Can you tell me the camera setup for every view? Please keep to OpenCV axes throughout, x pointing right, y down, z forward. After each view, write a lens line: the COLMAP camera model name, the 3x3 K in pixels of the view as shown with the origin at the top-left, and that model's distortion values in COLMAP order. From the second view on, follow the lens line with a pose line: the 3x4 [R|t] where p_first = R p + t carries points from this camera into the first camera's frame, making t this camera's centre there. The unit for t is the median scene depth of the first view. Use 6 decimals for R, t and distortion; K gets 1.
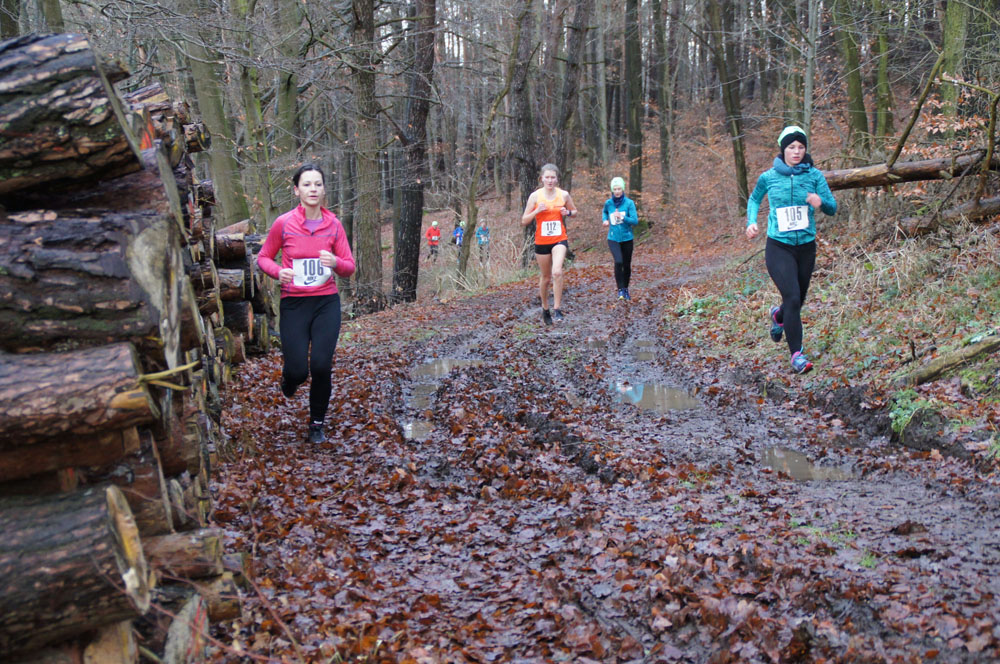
lens RADIAL K [[1837.1, 0, 478.9], [0, 1837.1, 345.5], [0, 0, 1]] dist [0.344965, 0.000000]
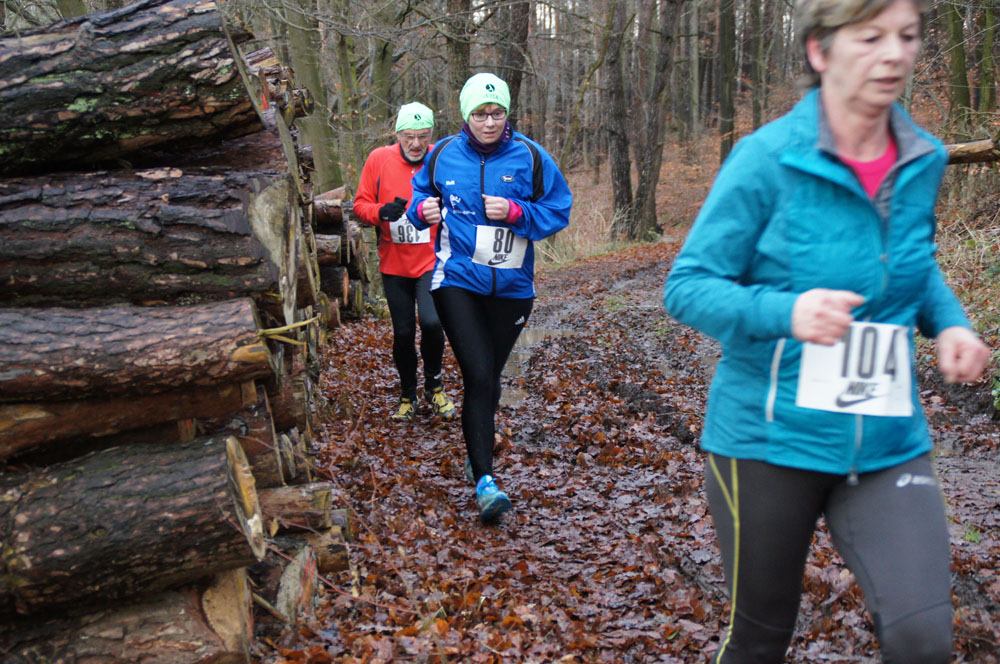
lens RADIAL K [[1837.1, 0, 484.4], [0, 1837.1, 341.7], [0, 0, 1]] dist [0.344965, 0.000000]
pose [[0.998869, 0.022458, -0.041905, -0.007818], [-0.021926, 0.999673, 0.013125, 0.003247], [0.042186, -0.012192, 0.999035, -0.007386]]
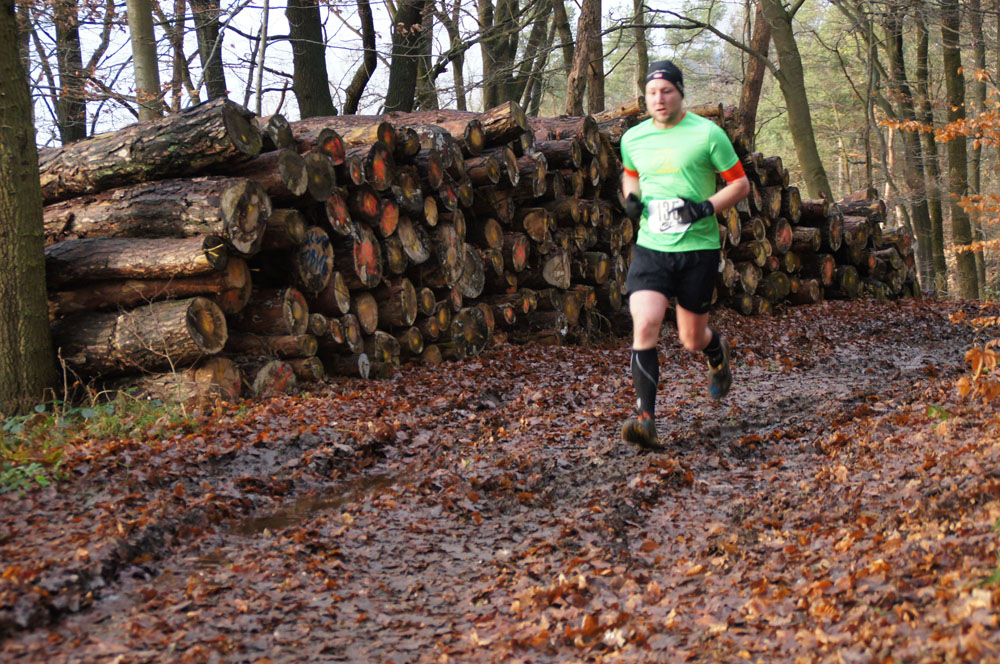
lens RADIAL K [[2142.8, 0, 495.9], [0, 2142.8, 307.2], [0, 0, 1]] dist [0.471271, 0.000000]
pose [[0.828080, 0.055107, -0.557895, 0.798284], [-0.061647, 0.998073, 0.007084, 0.023213], [0.557211, 0.028527, 0.829881, -0.502127]]
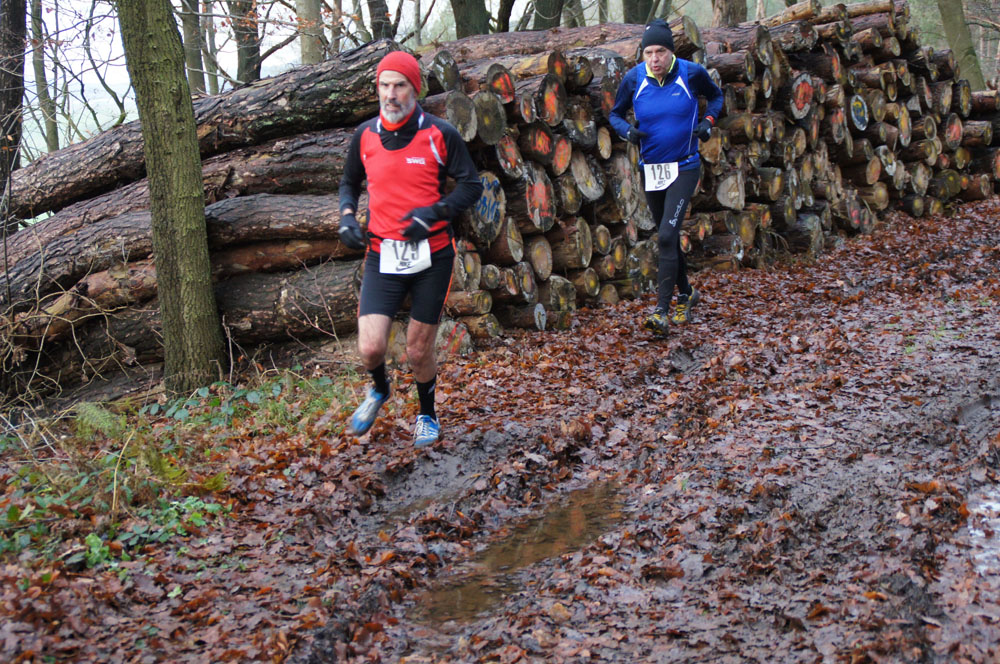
lens RADIAL K [[1837.1, 0, 475.5], [0, 1837.1, 308.5], [0, 0, 1]] dist [0.344965, 0.000000]
pose [[0.784699, 0.085000, -0.614021, 0.600504], [-0.034989, 0.995048, 0.093031, -0.034690], [0.618888, -0.051517, 0.783788, -0.285913]]
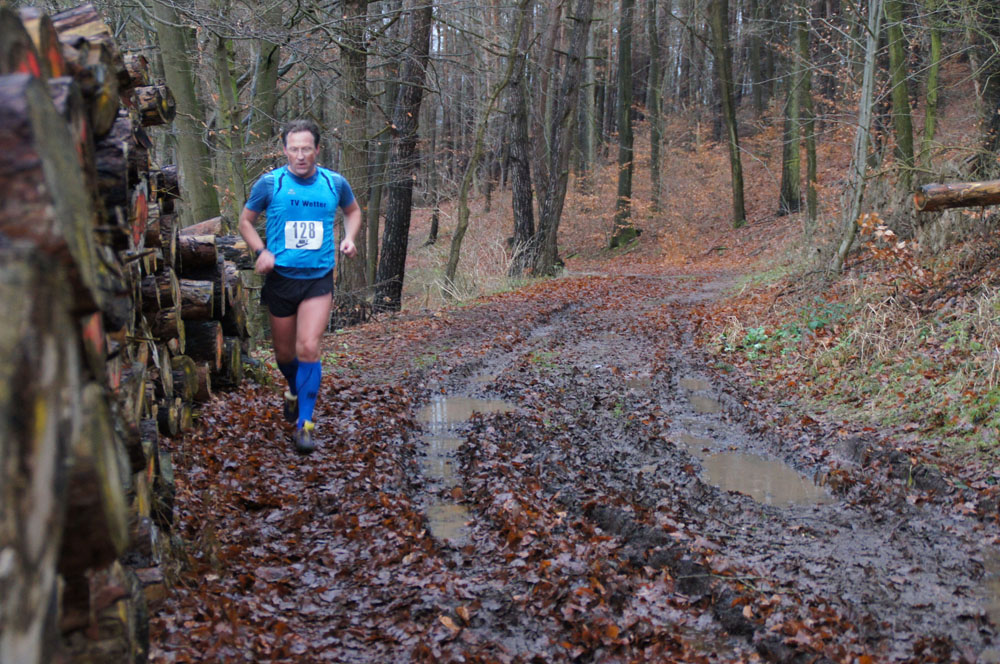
lens RADIAL K [[1837.1, 0, 482.6], [0, 1837.1, 340.4], [0, 0, 1]] dist [0.344965, 0.000000]
pose [[0.999052, 0.037449, 0.022186, -0.046536], [-0.037398, 0.999297, -0.002732, -0.028853], [-0.022273, 0.001900, 0.999750, 0.335930]]
